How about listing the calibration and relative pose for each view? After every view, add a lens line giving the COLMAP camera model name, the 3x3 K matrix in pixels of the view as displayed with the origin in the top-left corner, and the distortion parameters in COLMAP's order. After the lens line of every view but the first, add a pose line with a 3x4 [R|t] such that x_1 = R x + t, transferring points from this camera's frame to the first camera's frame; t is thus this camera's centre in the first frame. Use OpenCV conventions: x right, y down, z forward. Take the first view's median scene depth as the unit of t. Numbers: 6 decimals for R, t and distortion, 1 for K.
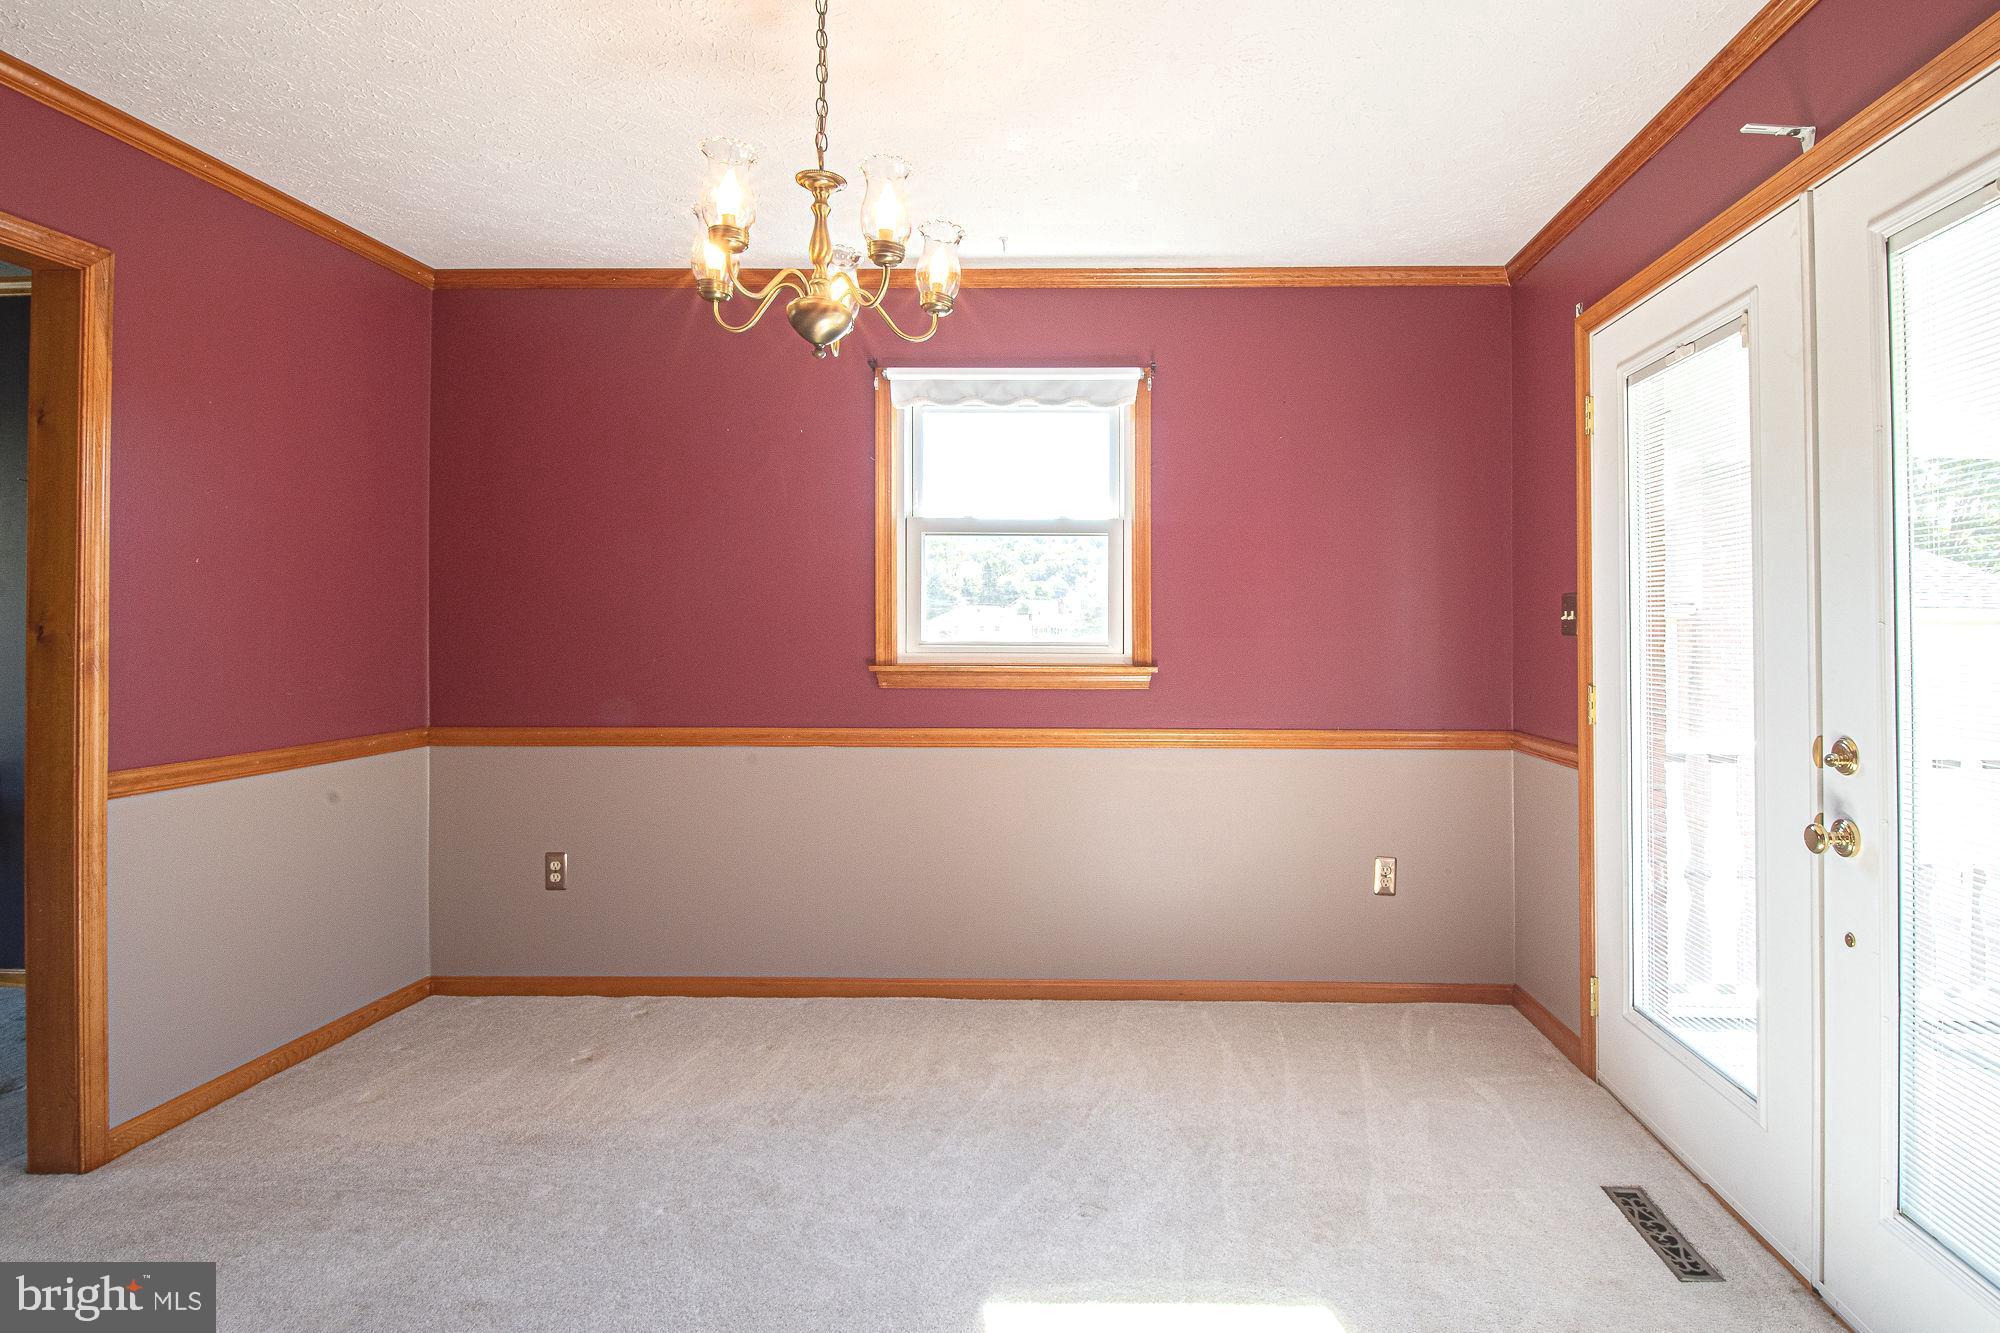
lens RADIAL K [[1205.5, 0, 999.2], [0, 1205.5, 623.1], [0, 0, 1]] dist [0.004430, -0.023694]
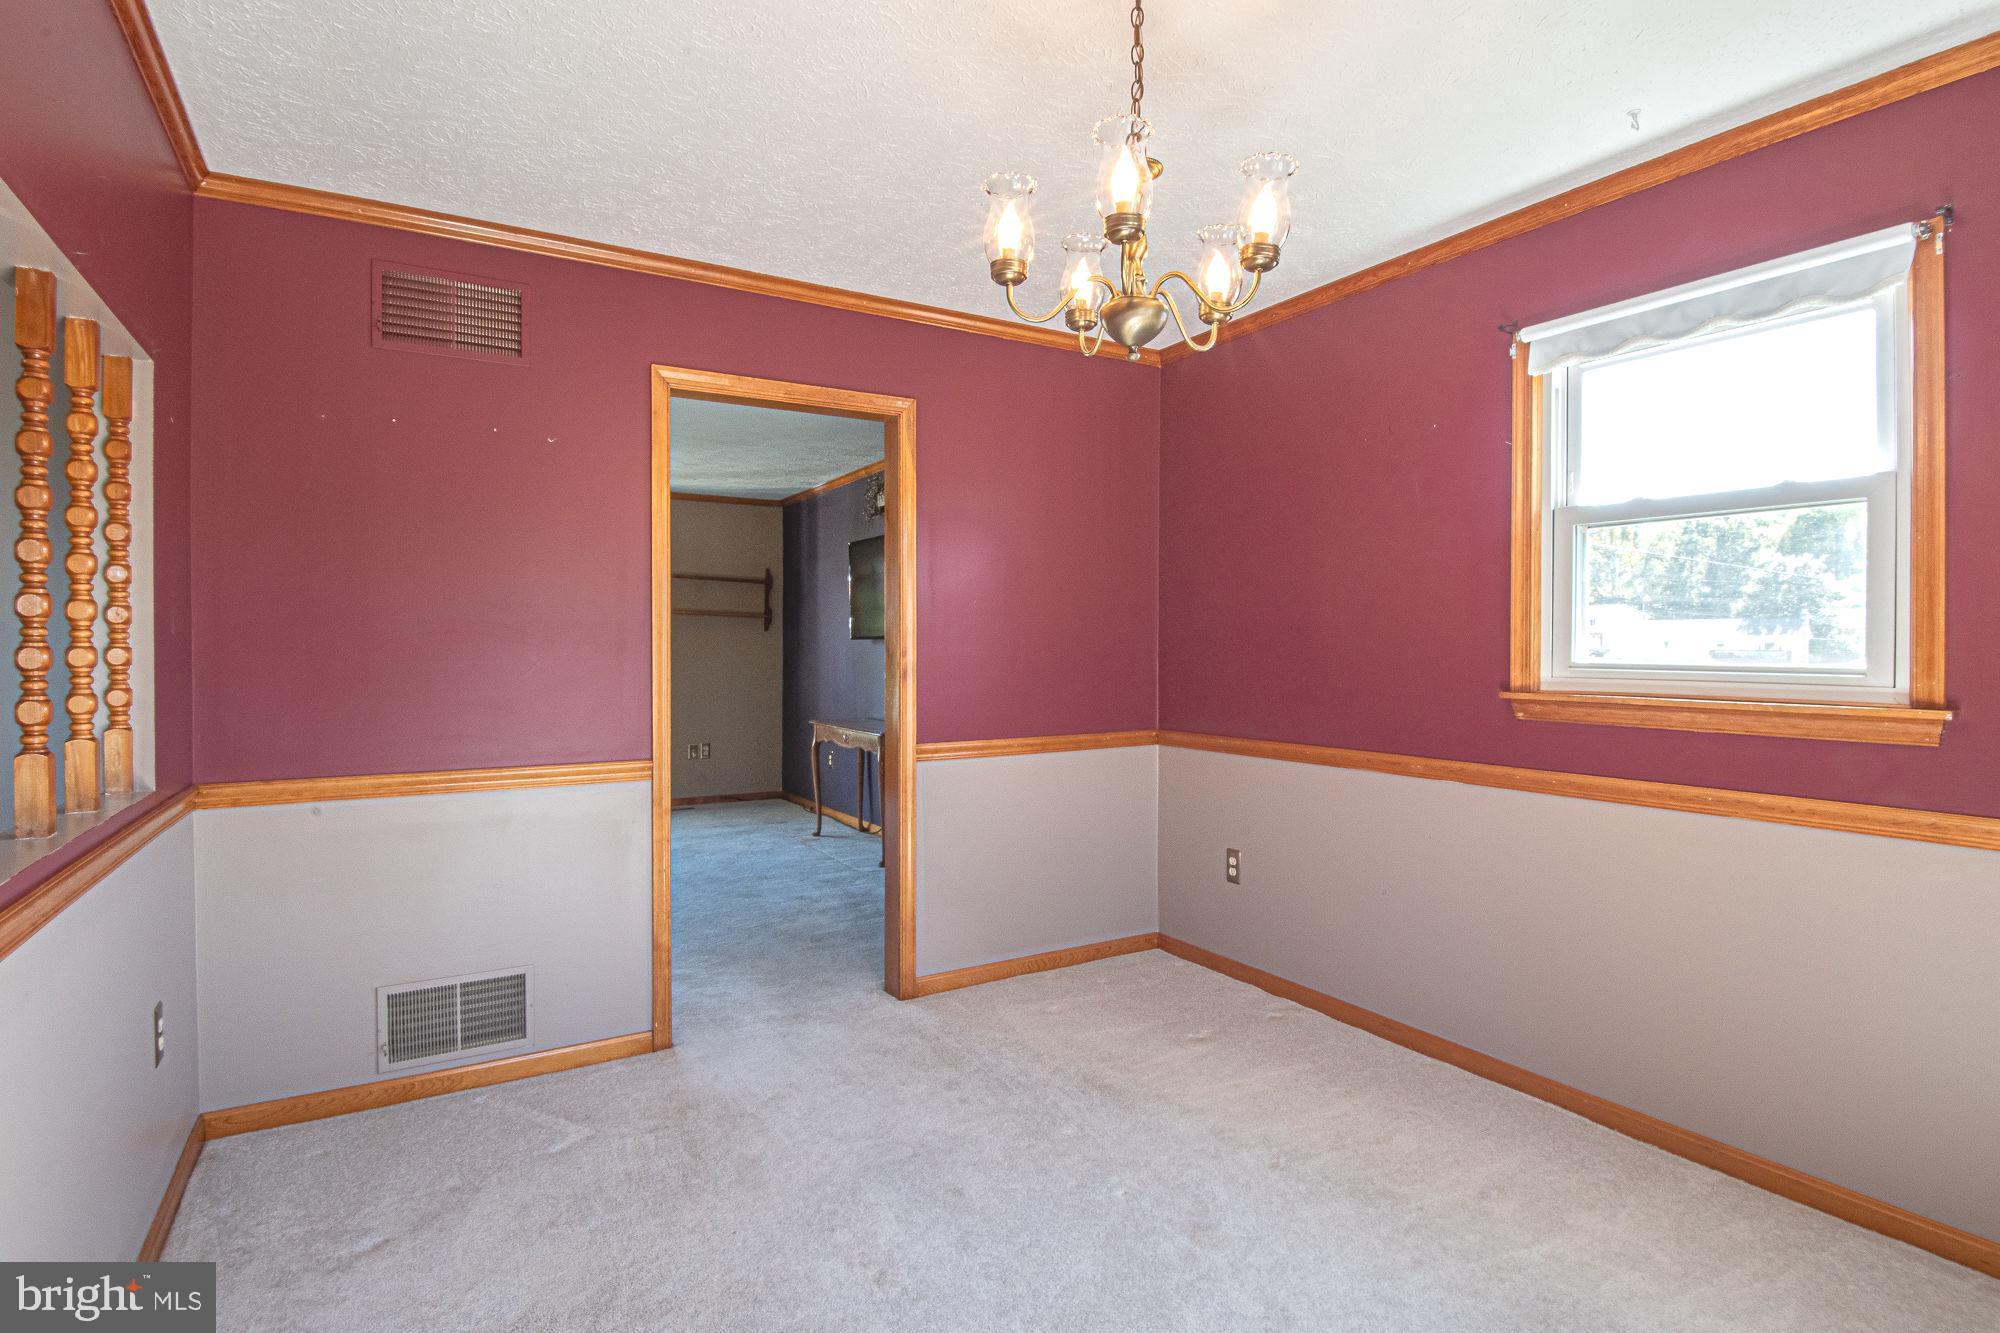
lens RADIAL K [[1006.5, 0, 1000.0], [0, 1006.5, 666.5], [0, 0, 1]] dist [0.001316, -0.018102]
pose [[0.501338, 0.014519, -0.865130, 0.321392], [0.008374, 0.999731, 0.021631, -0.000484], [0.865211, -0.018089, 0.501081, 0.347194]]
